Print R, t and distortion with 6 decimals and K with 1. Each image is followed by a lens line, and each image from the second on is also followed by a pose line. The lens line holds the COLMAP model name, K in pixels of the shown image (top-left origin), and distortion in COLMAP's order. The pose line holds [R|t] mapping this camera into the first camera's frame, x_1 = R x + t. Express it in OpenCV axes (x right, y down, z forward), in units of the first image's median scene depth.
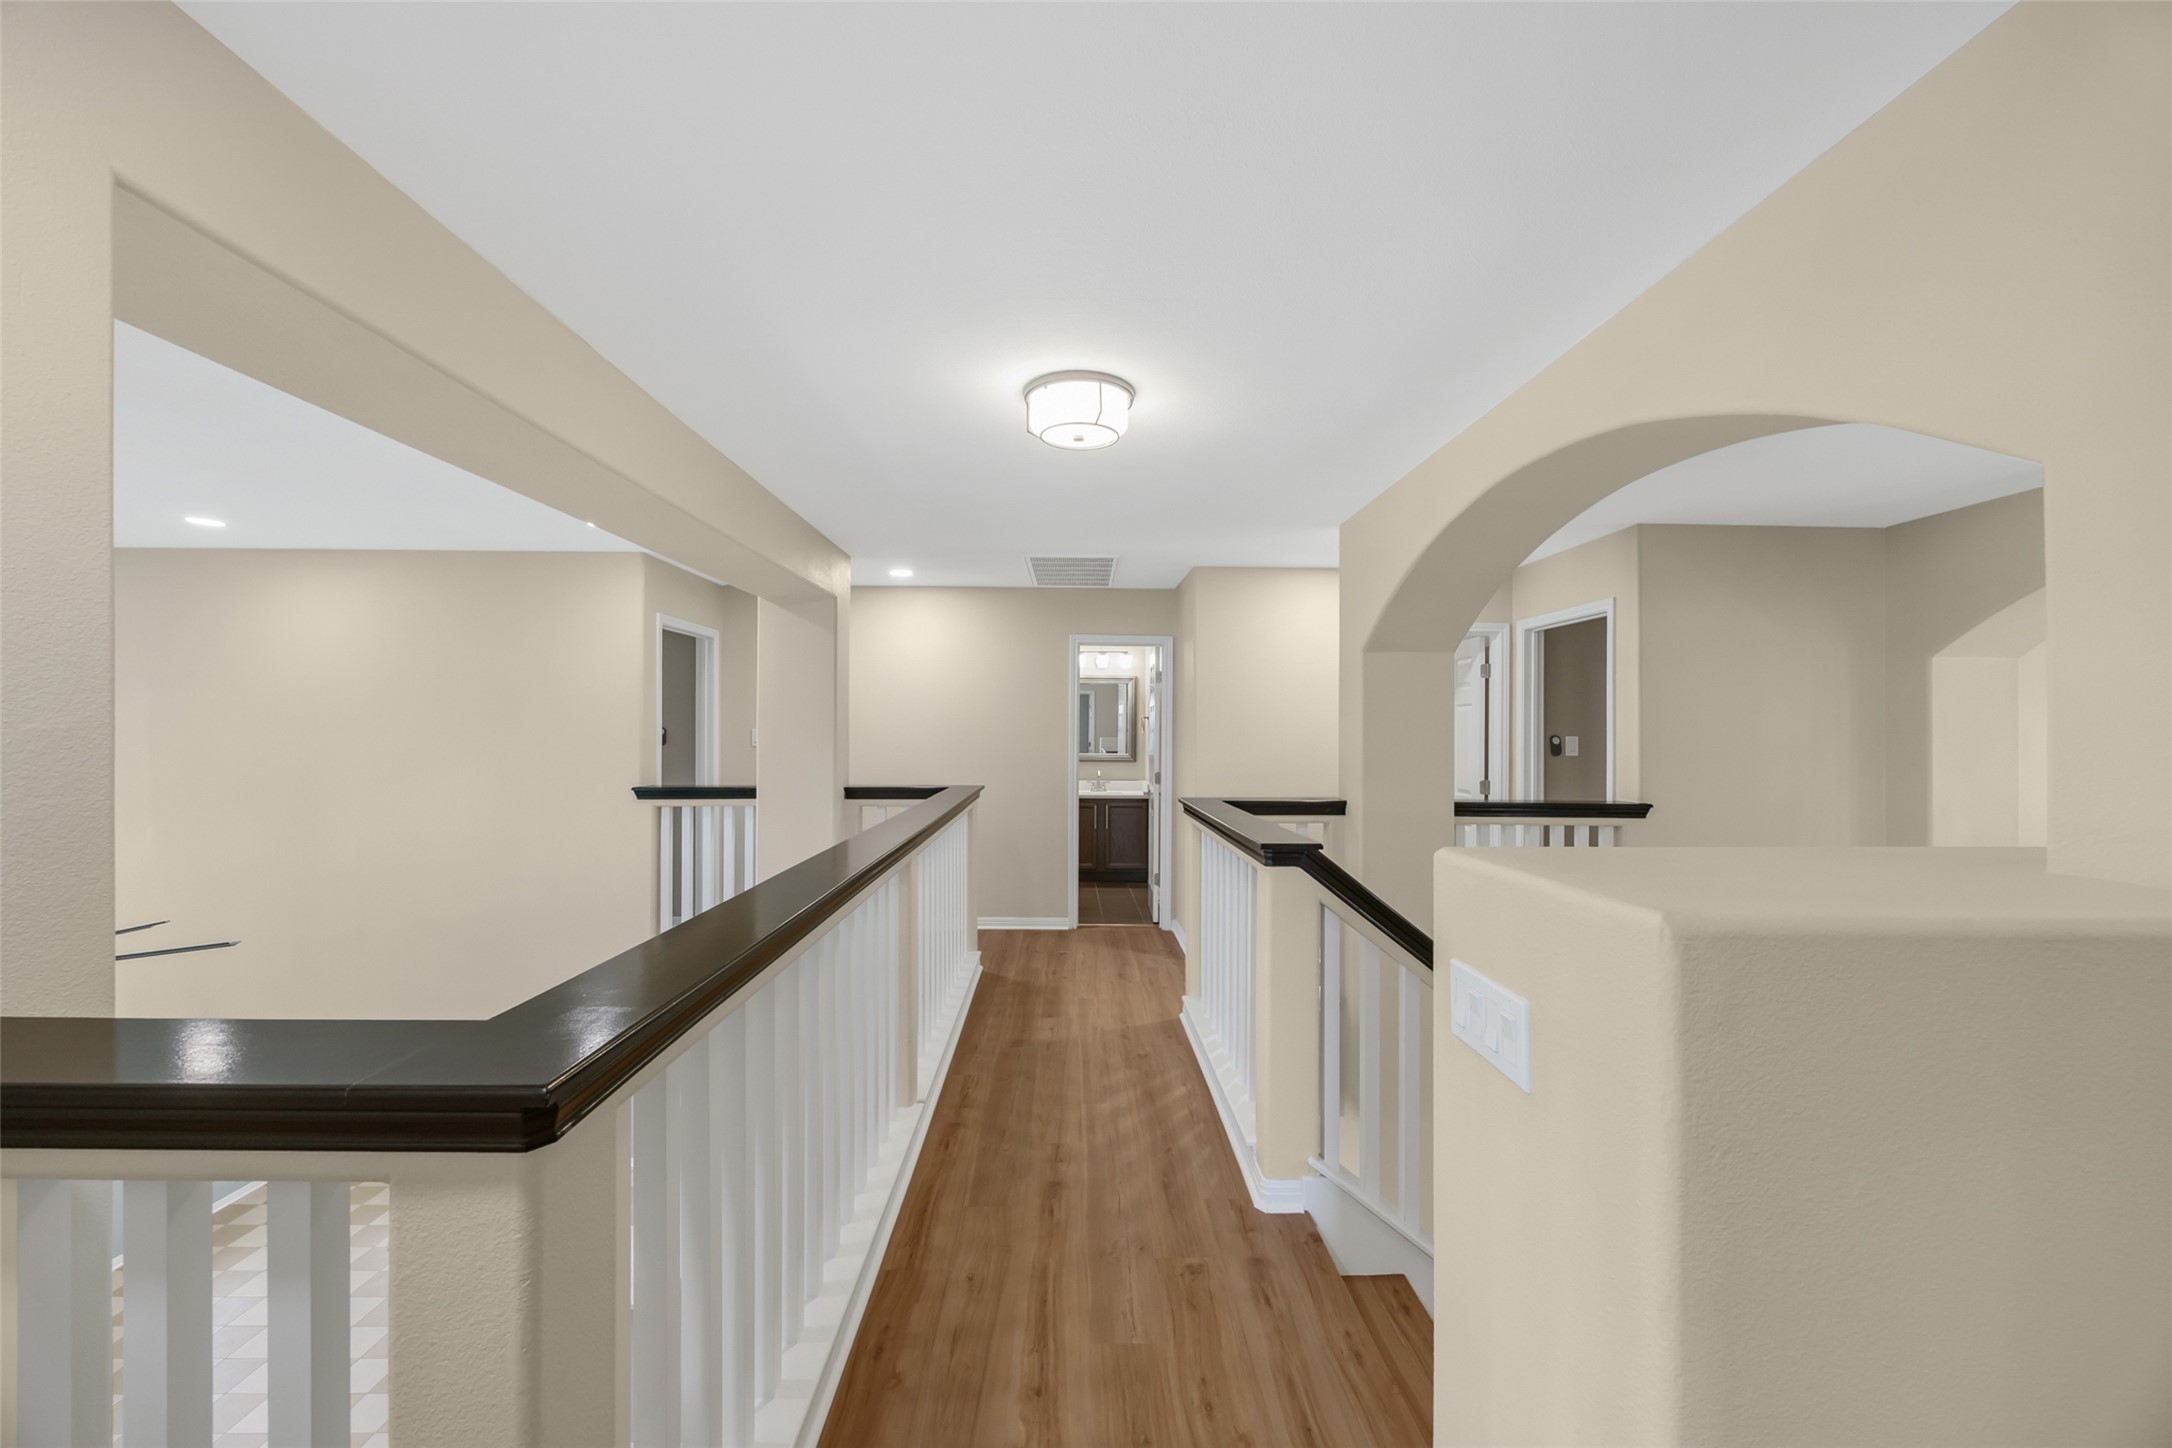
lens RADIAL K [[840.7, 0, 1078.7], [0, 840.7, 725.4], [0, 0, 1]] dist [-0.000349, 0.000233]
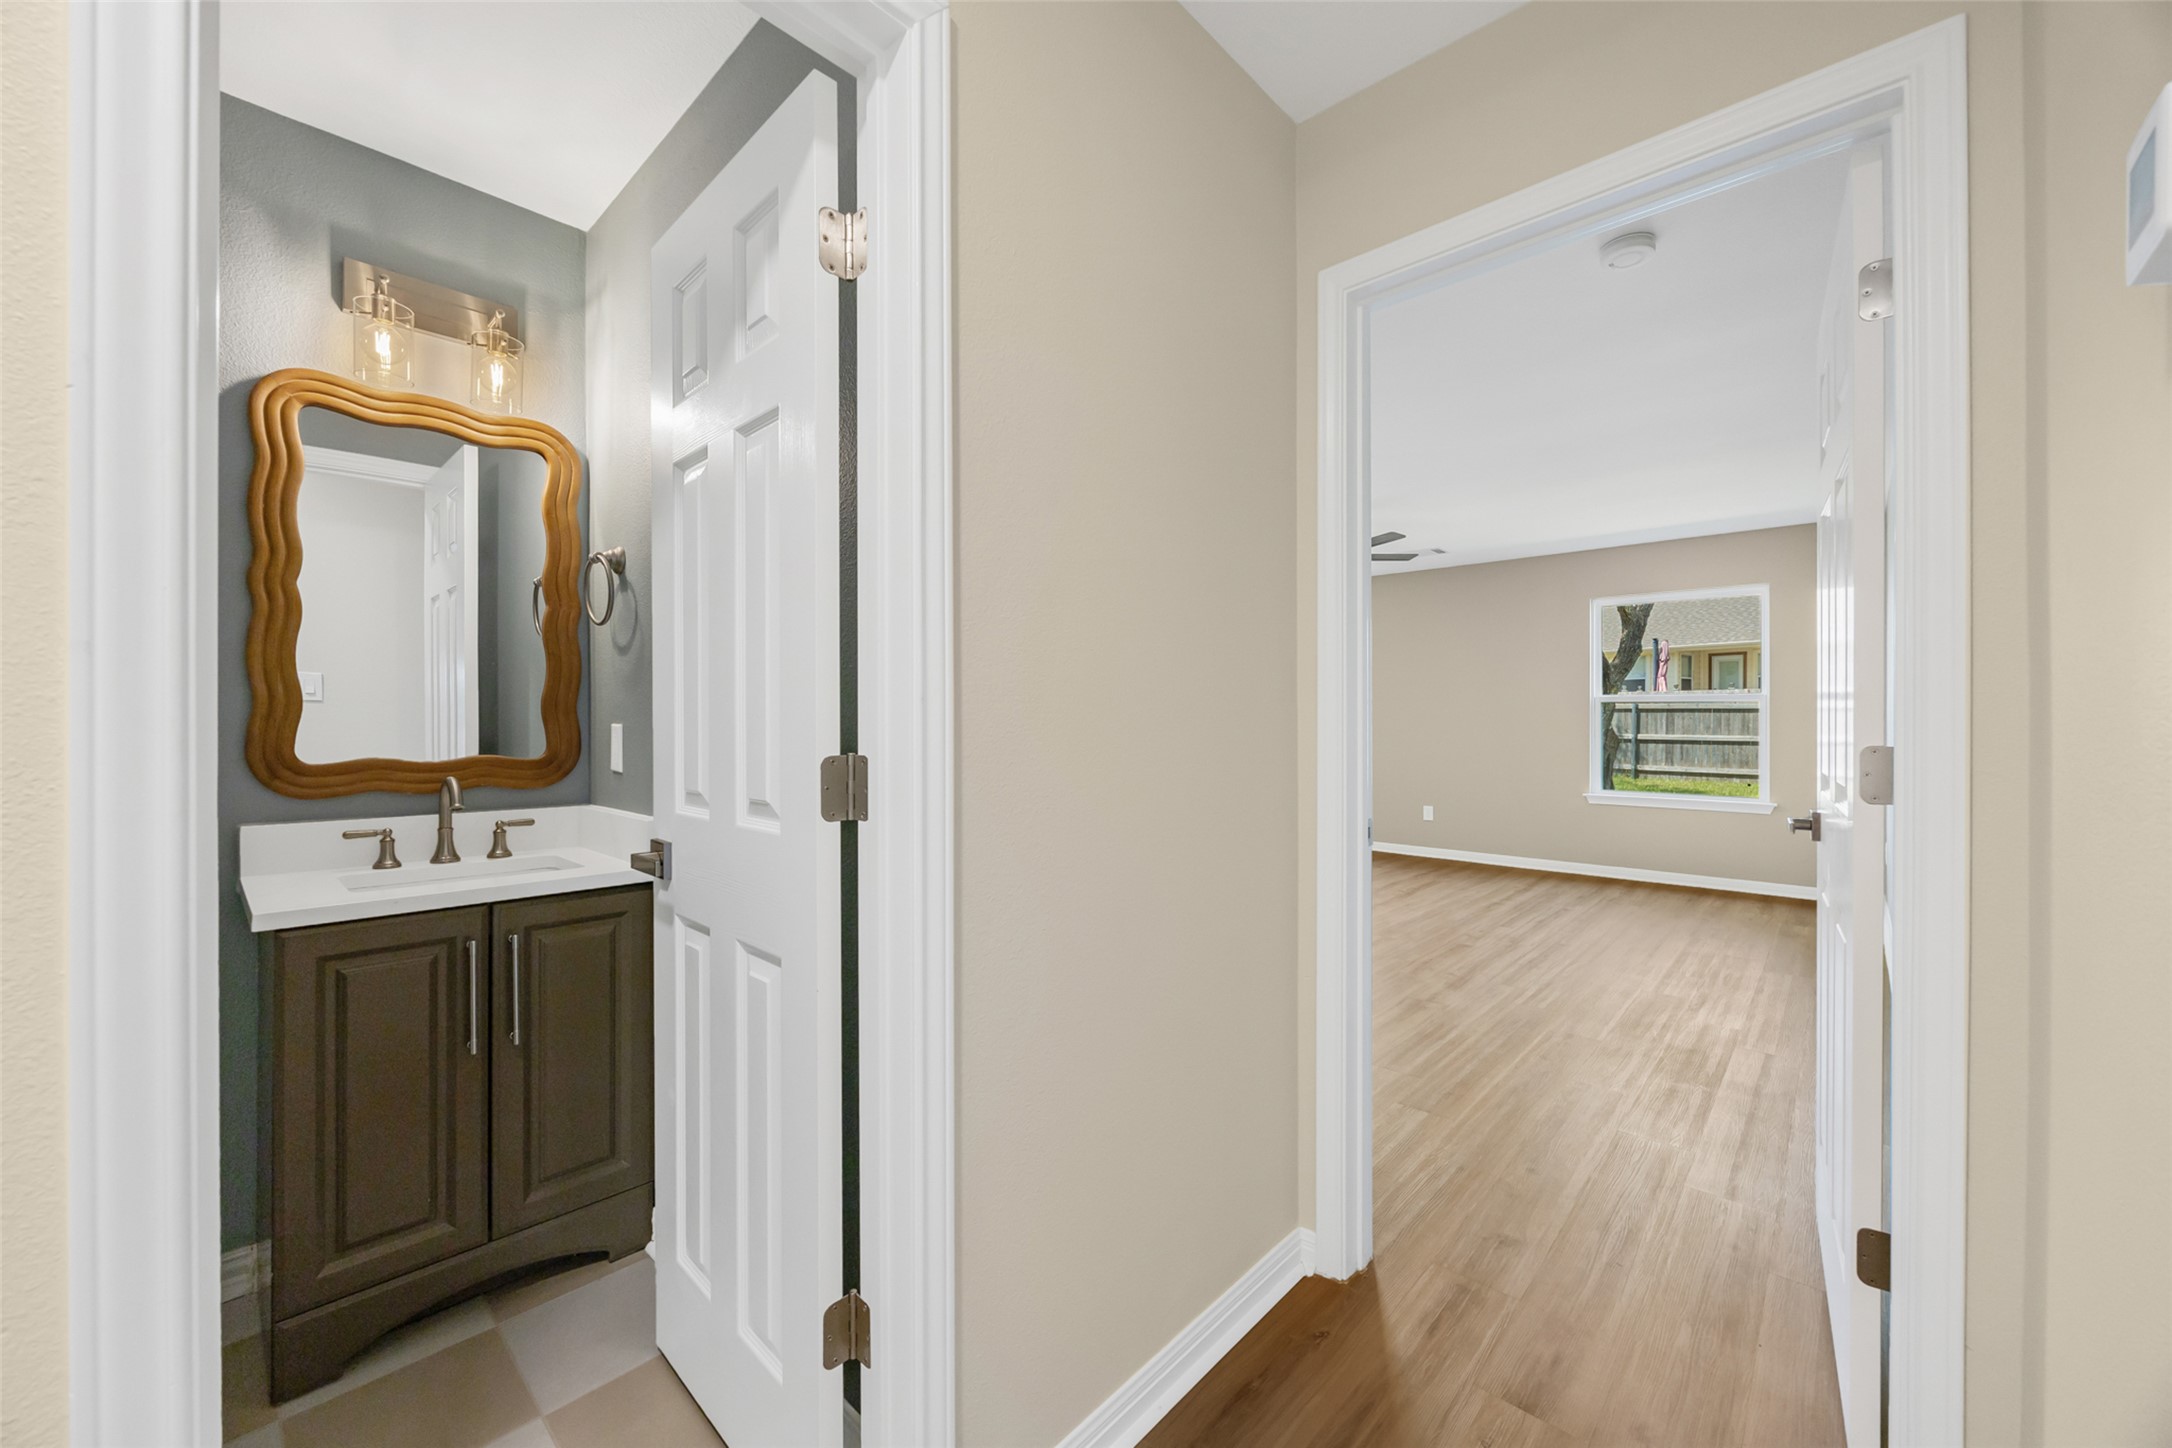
lens RADIAL K [[840.7, 0, 1090.1], [0, 840.7, 718.1], [0, 0, 1]] dist [-0.000349, 0.000233]
pose [[0.688959, -0.002267, 0.724797, -0.001198], [0.003293, 0.999995, -0.000003, 0.043411], [-0.724793, 0.002389, 0.688963, 0.756090]]
